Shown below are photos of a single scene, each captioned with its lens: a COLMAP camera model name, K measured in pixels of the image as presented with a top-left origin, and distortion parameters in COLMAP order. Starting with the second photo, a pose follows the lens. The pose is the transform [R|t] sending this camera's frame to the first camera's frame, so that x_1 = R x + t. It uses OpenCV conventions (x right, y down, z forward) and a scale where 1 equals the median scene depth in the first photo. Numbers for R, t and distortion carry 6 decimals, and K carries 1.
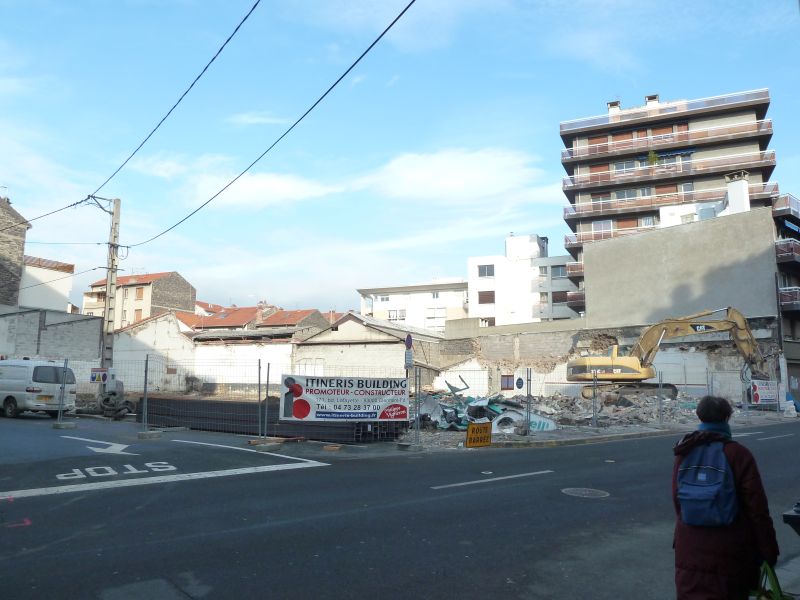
lens RADIAL K [[578.0, 0, 400.0], [0, 578.0, 300.0], [0, 0, 1]] dist [-0.003736, 0.000065]
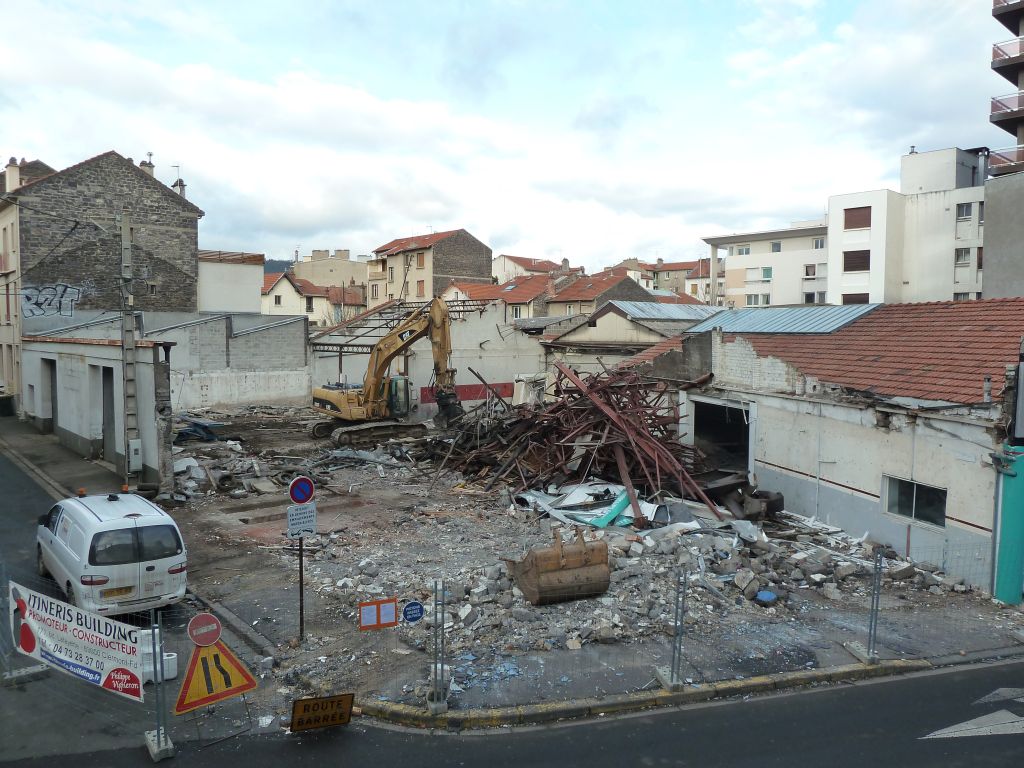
lens RADIAL K [[739.9, 0, 512.0], [0, 739.9, 384.0], [0, 0, 1]] dist [-0.003736, 0.000065]
pose [[0.920958, 0.024800, -0.388872, 0.162144], [0.051152, 0.981642, 0.183746, -0.053203], [0.386290, -0.189113, 0.902783, 0.151303]]
